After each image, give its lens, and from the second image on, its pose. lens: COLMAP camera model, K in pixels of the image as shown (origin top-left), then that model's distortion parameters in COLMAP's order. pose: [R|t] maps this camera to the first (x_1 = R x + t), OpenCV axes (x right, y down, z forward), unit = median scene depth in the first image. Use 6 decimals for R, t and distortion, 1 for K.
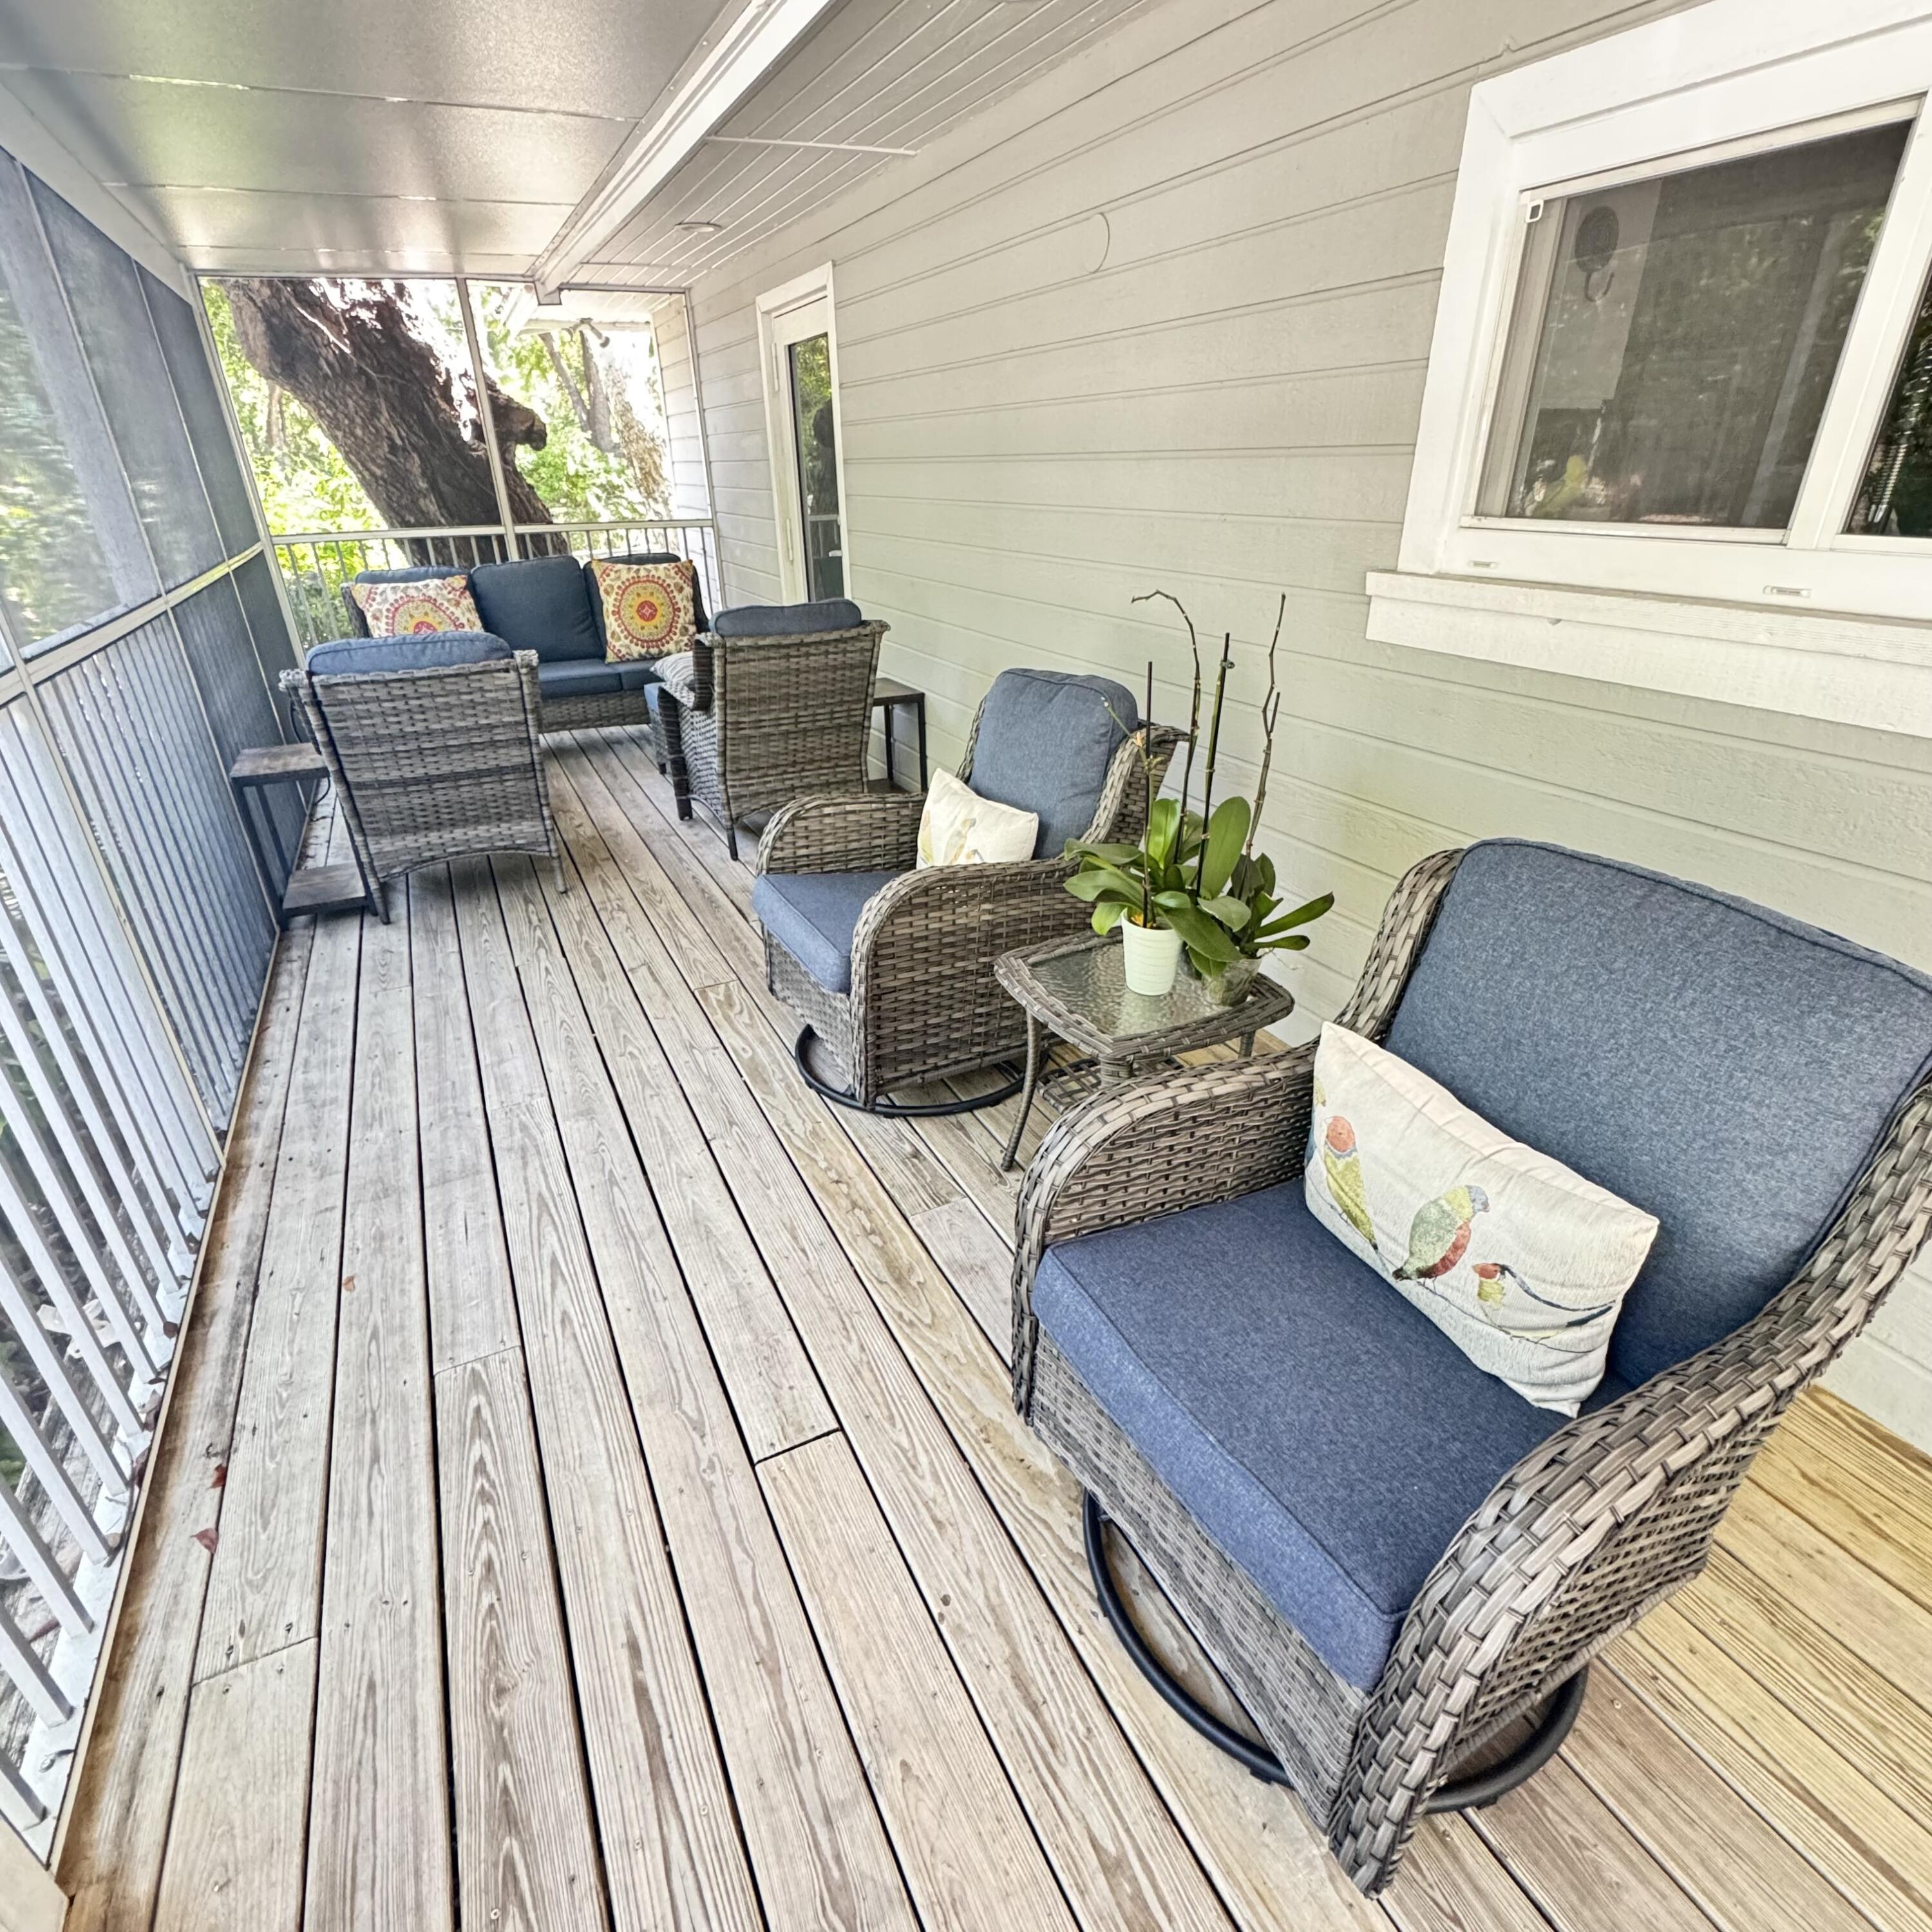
lens RADIAL K [[1037.0, 0, 966.2], [0, 1037.0, 975.7], [0, 0, 1]] dist [0.000418, -0.002172]
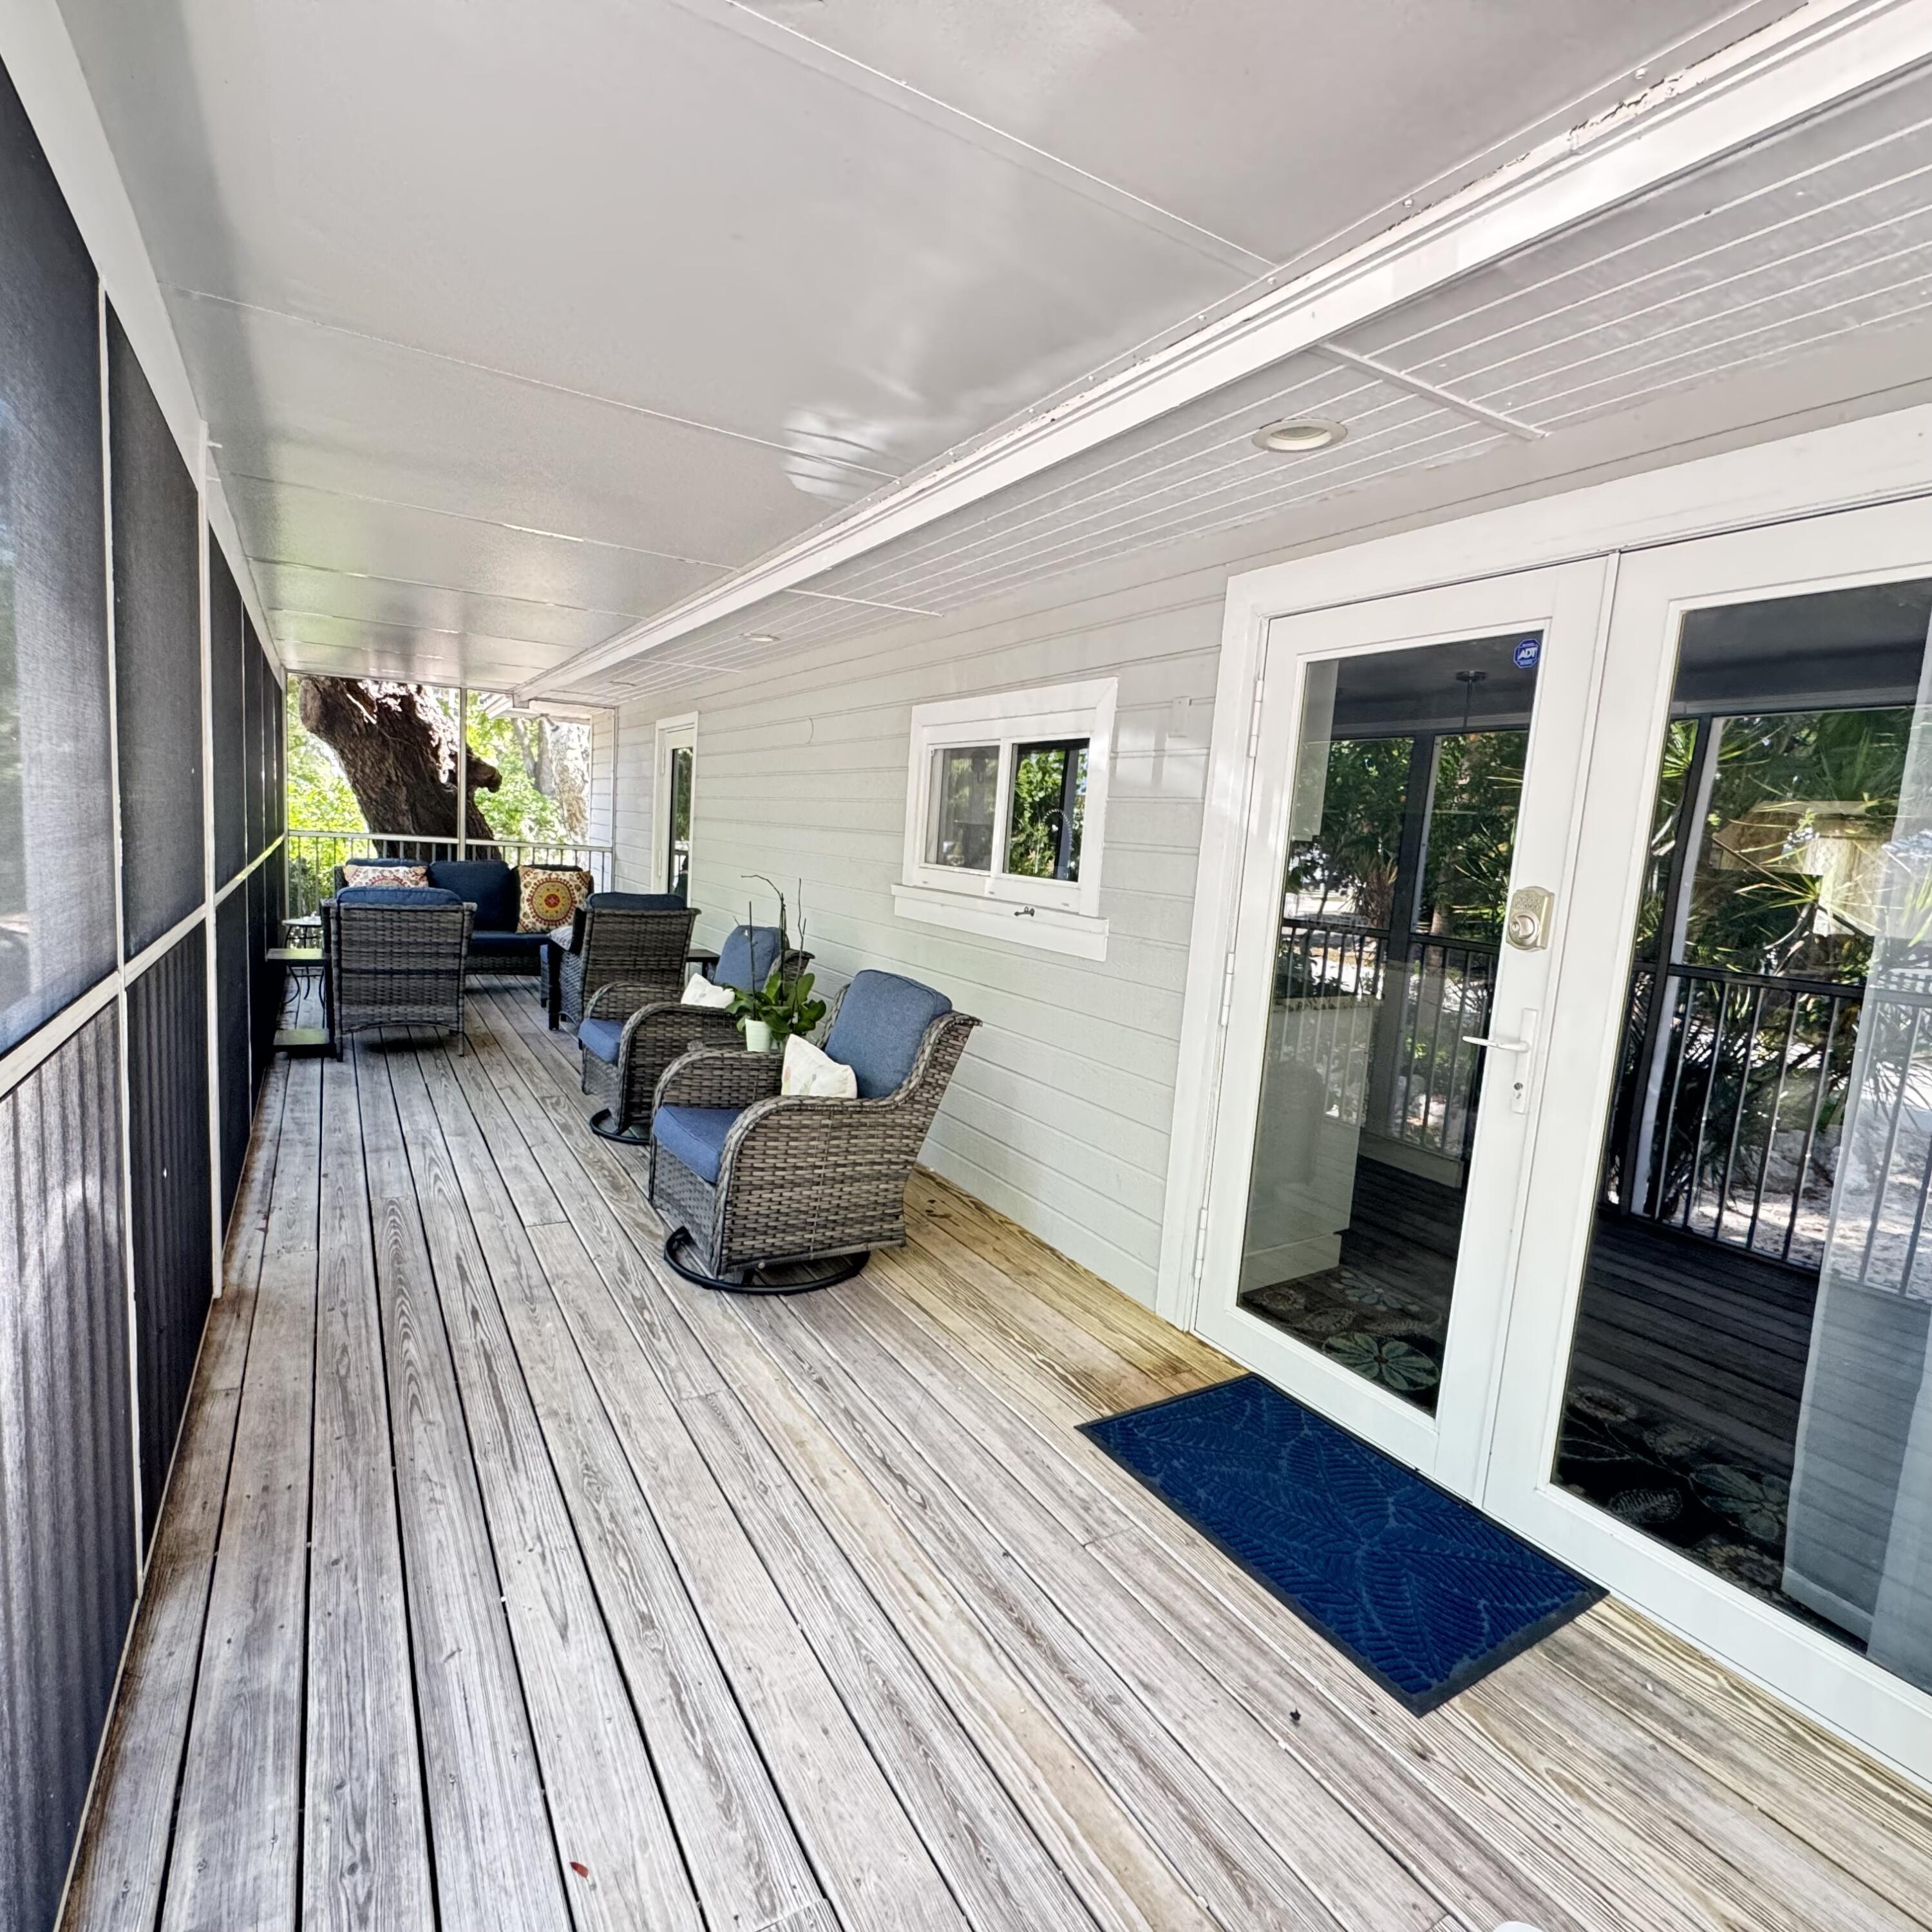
lens RADIAL K [[1037.0, 0, 961.2], [0, 1037.0, 969.1], [0, 0, 1]] dist [0.000418, -0.002172]
pose [[0.993332, 0.075481, 0.087144, 0.141244], [-0.043146, 0.944337, -0.326138, 0.187705], [-0.106910, 0.320204, 0.941297, -0.392583]]
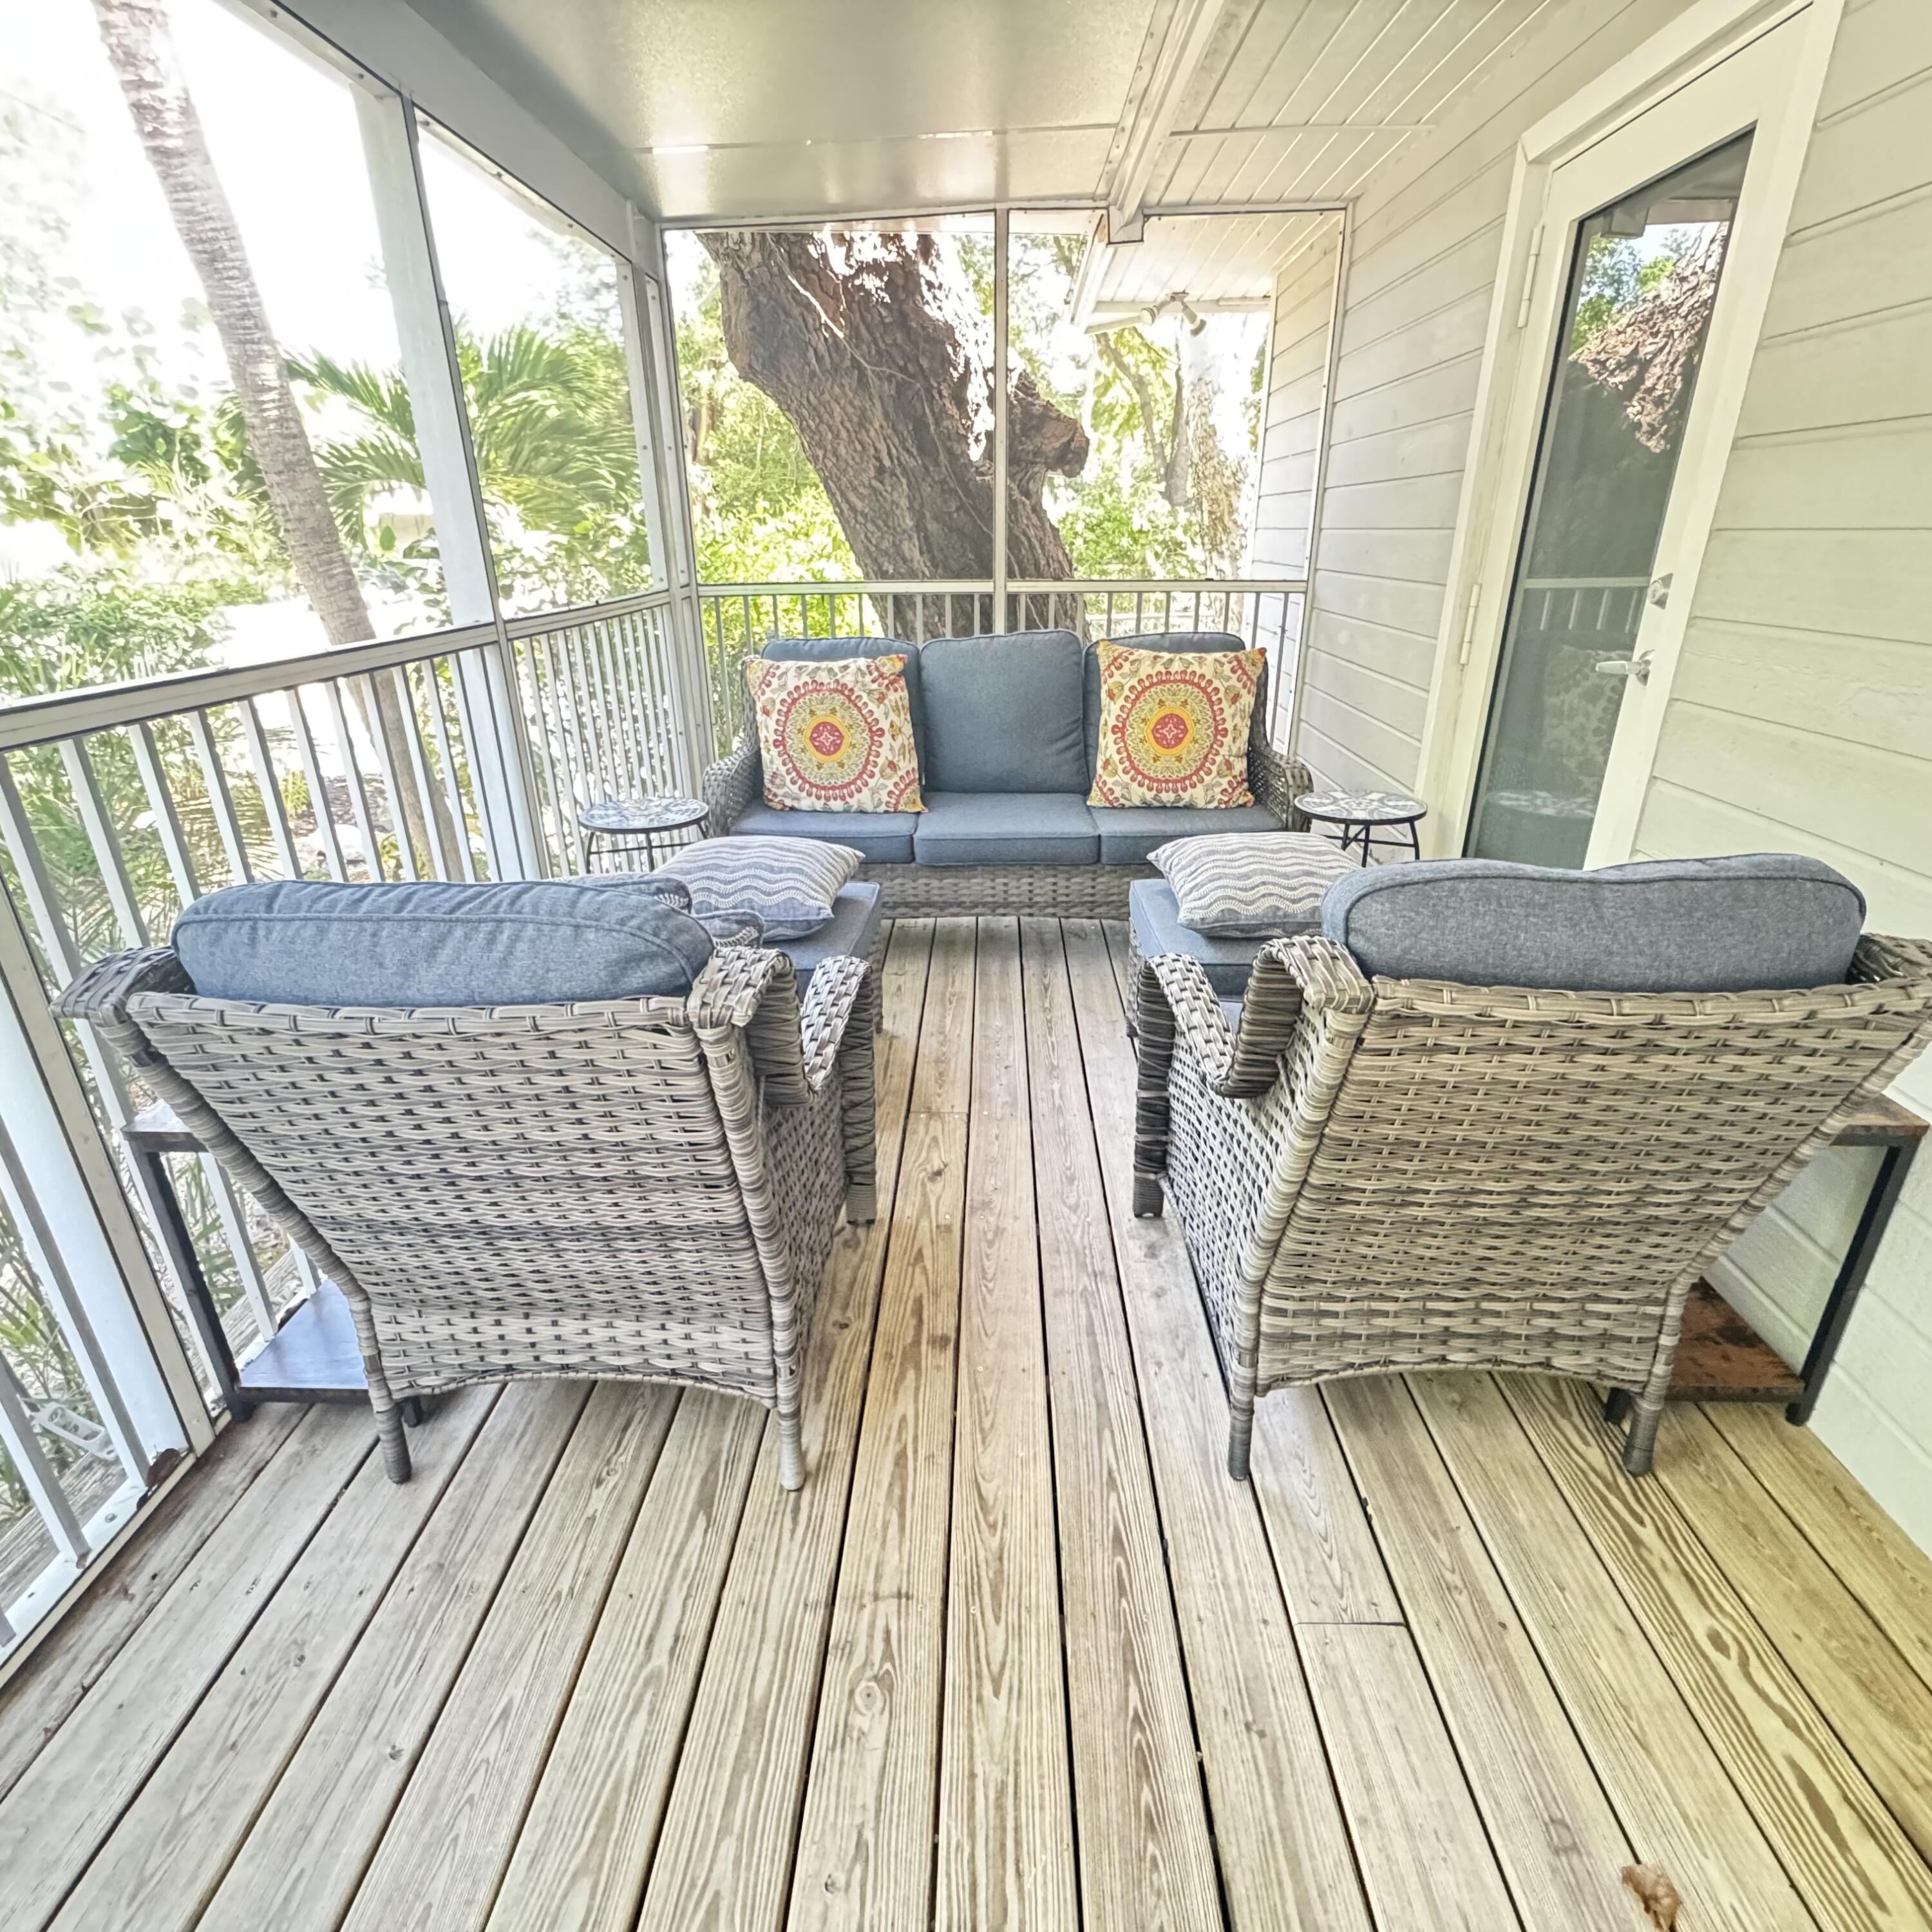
lens RADIAL K [[1037.0, 0, 970.2], [0, 1037.0, 970.7], [0, 0, 1]] dist [0.000418, -0.002172]
pose [[0.884960, 0.190542, -0.424900, -0.141137], [-0.213623, 0.976892, -0.006847, -0.202728], [0.413777, 0.096828, 0.905214, 0.463168]]
